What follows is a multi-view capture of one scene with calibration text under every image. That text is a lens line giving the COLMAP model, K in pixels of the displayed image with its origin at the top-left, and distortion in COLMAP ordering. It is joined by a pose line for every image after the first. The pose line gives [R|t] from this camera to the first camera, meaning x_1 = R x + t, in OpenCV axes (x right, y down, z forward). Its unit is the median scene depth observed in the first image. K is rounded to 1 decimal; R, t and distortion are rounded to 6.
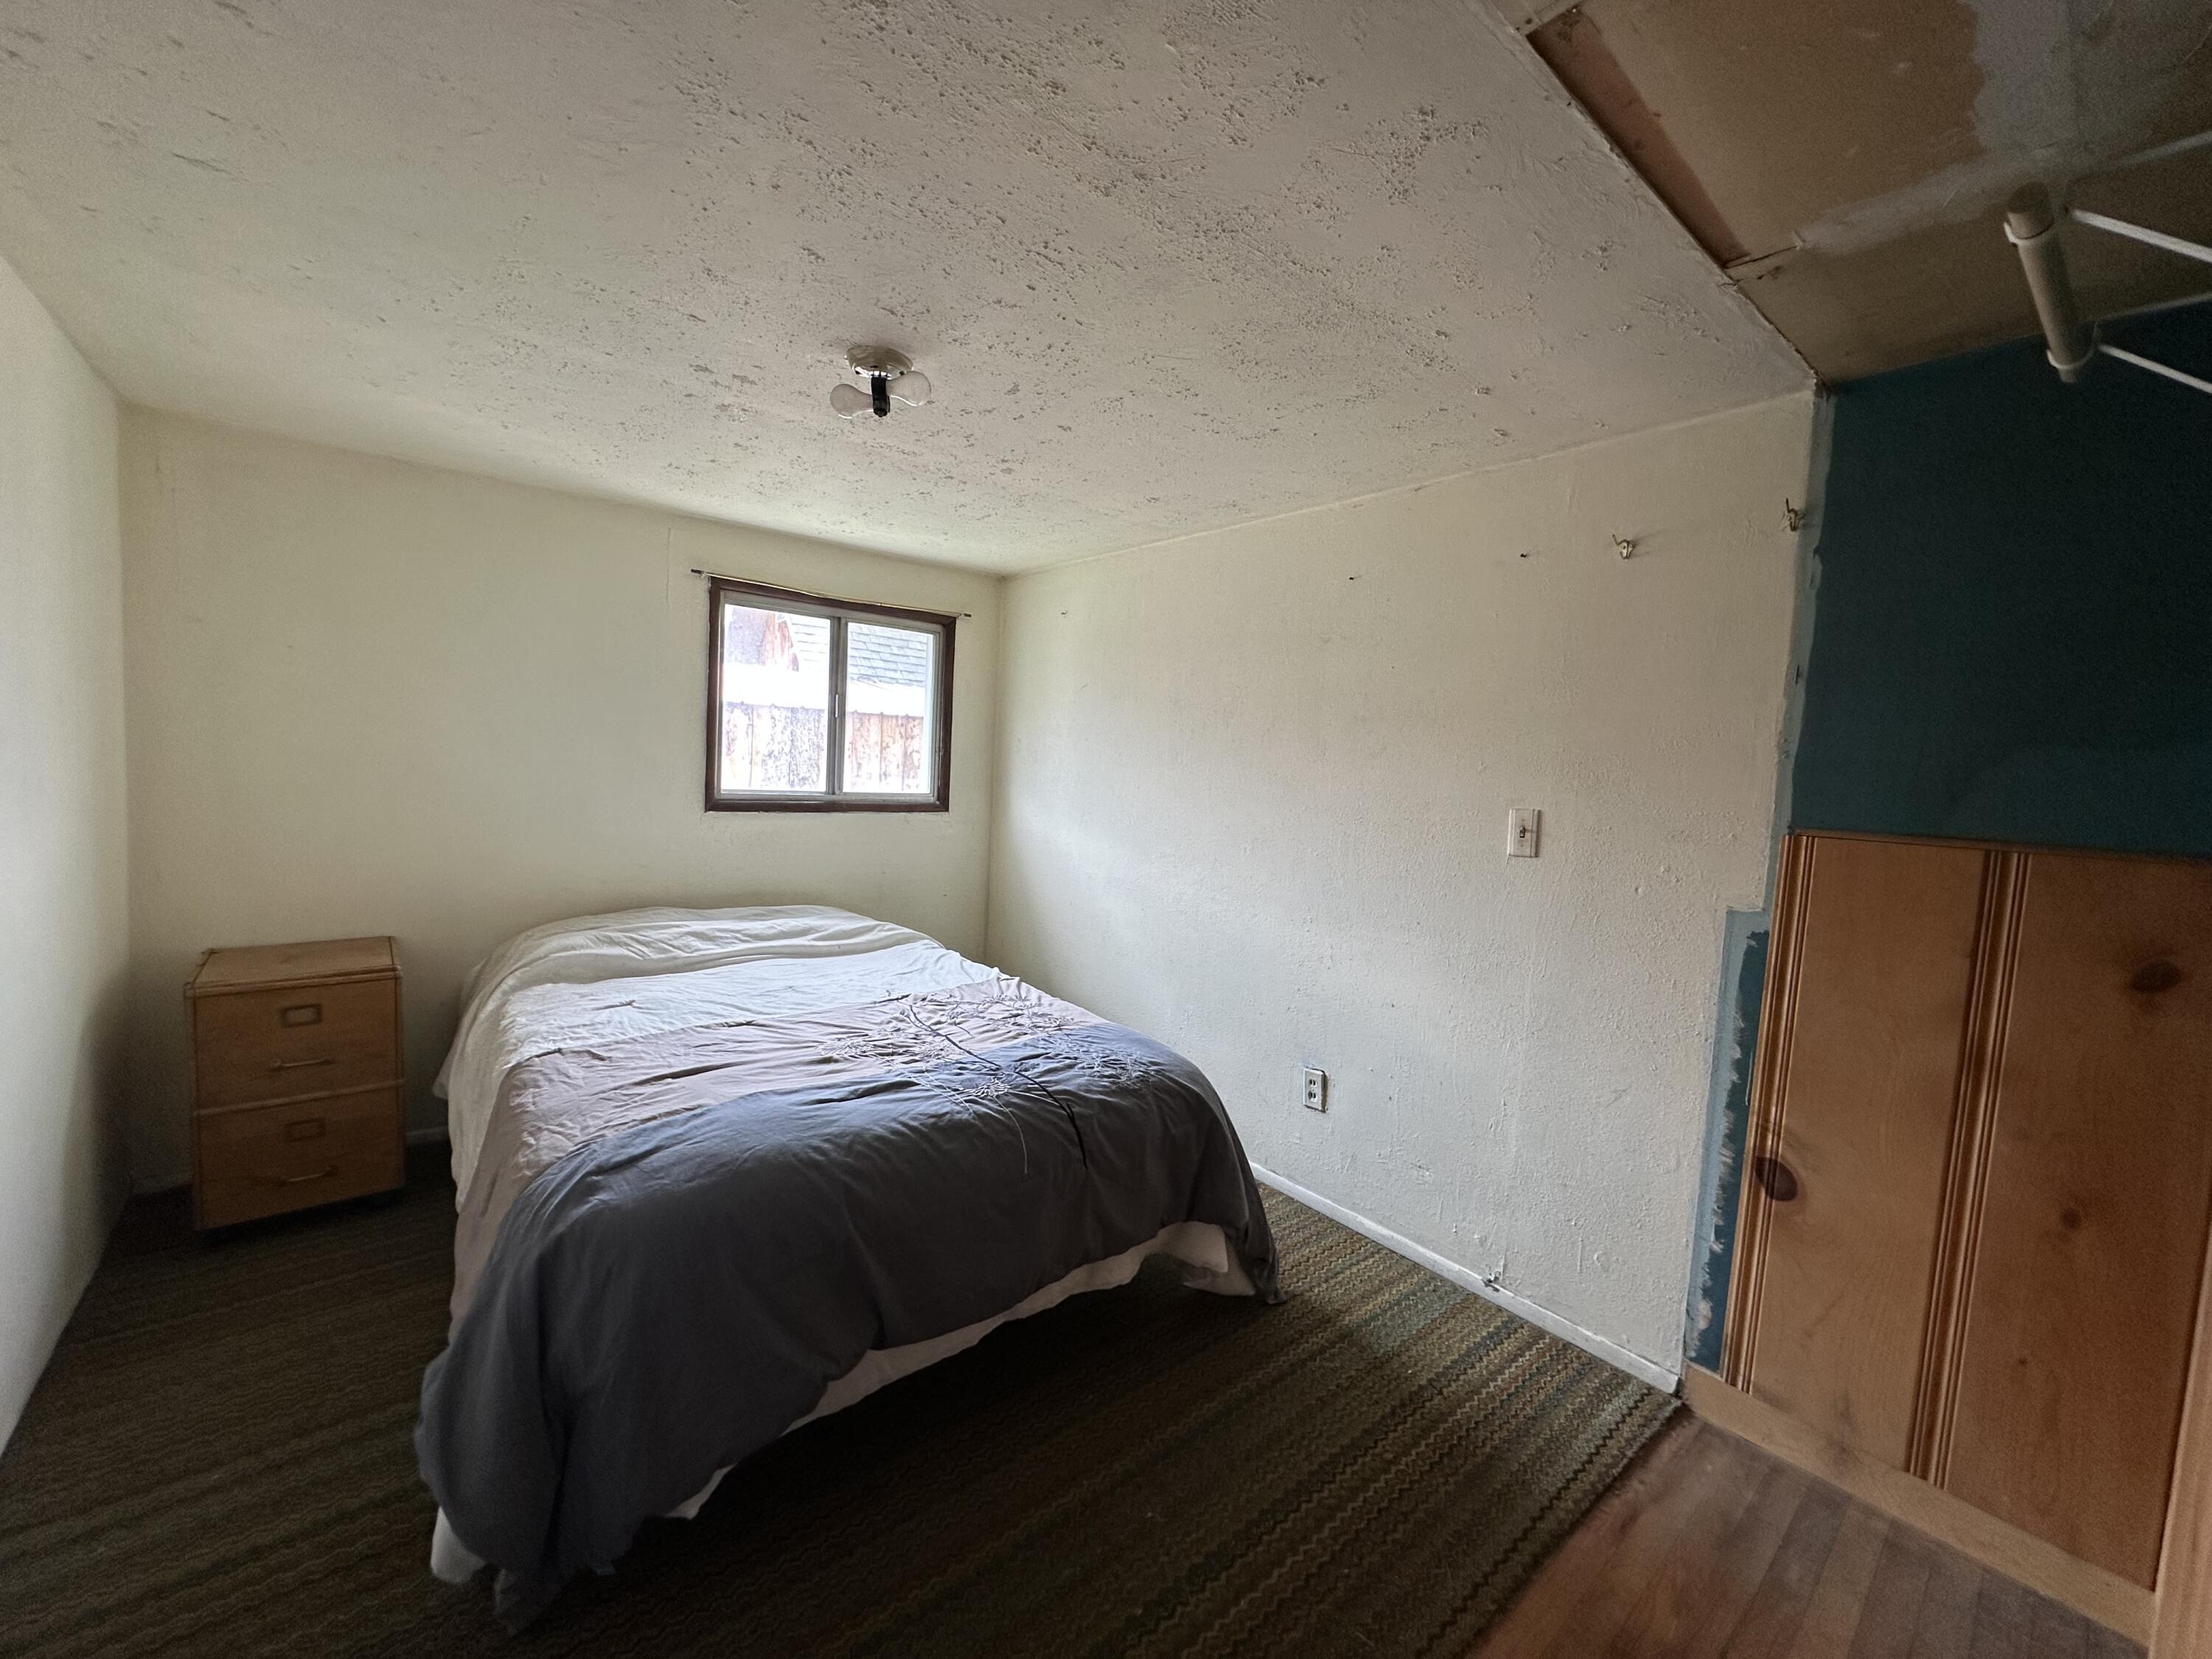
lens RADIAL K [[875.1, 0, 1110.1], [0, 875.1, 832.0], [0, 0, 1]] dist [-0.002878, 0.000530]
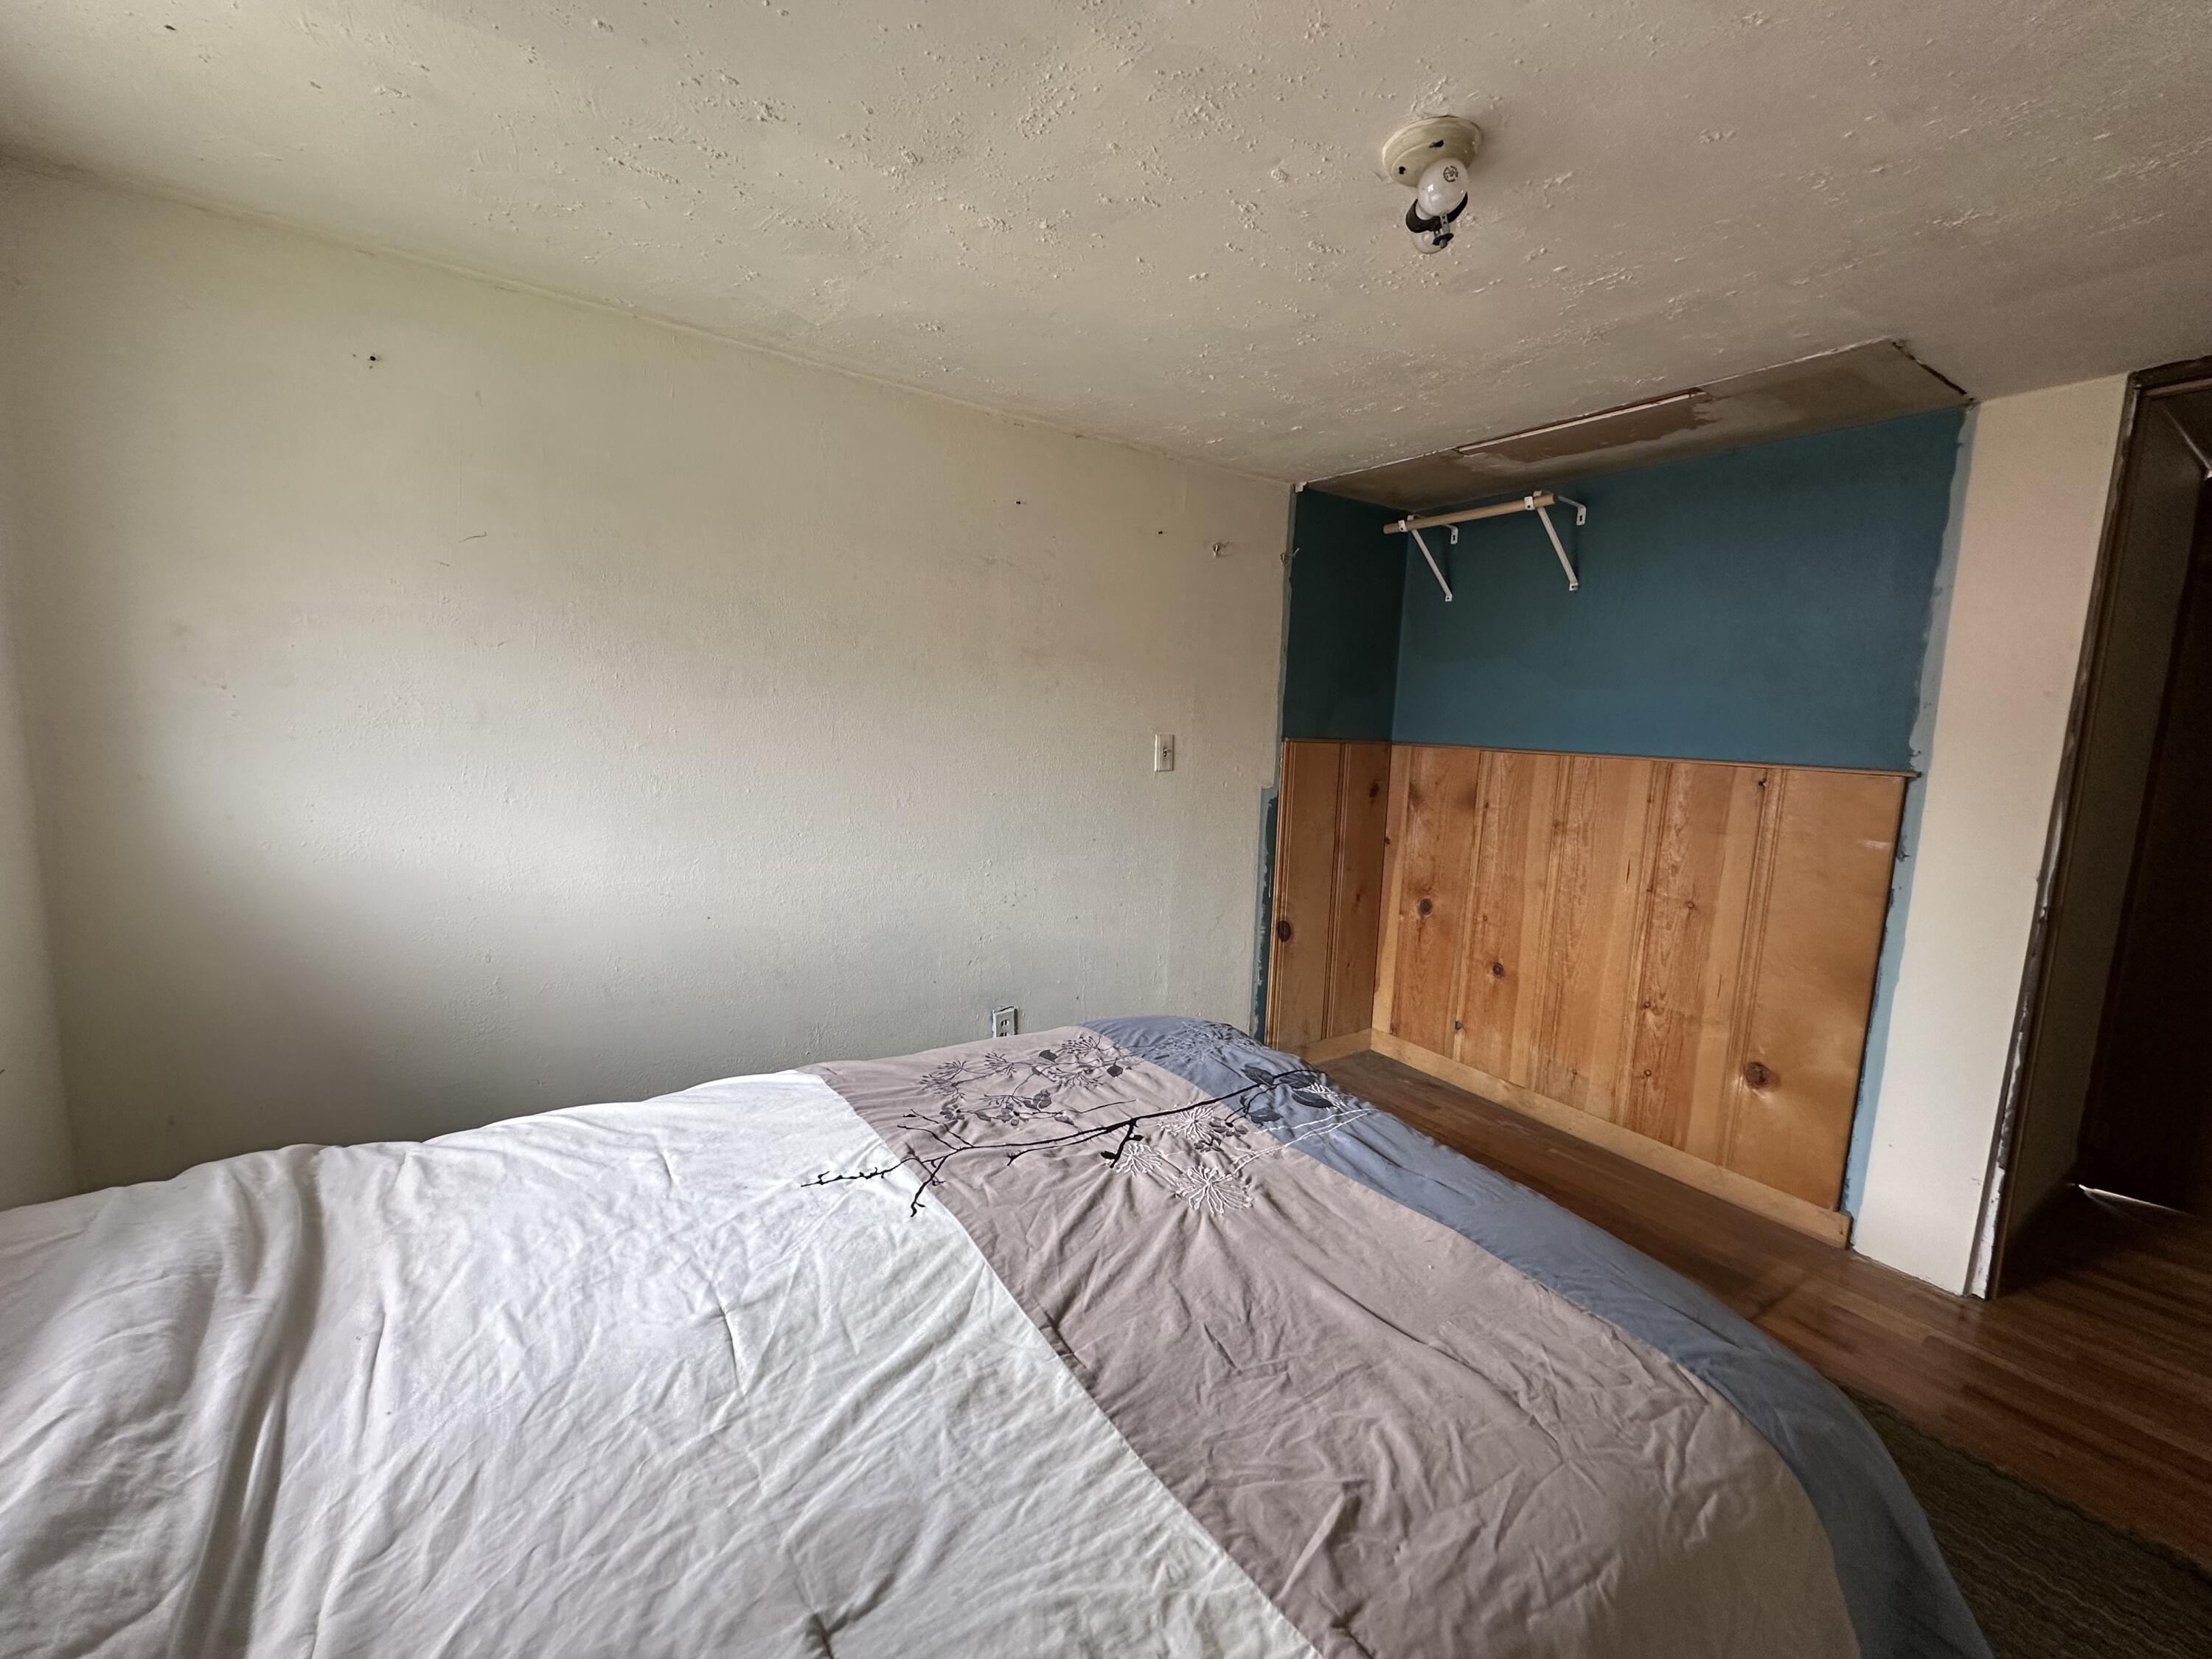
lens RADIAL K [[875.1, 0, 1108.0], [0, 875.1, 818.9], [0, 0, 1]] dist [-0.002878, 0.000530]
pose [[0.104390, -0.165583, 0.980655, -0.989781], [0.037277, 0.986001, 0.162518, -0.138953], [-0.993838, 0.019591, 0.109102, 1.114234]]
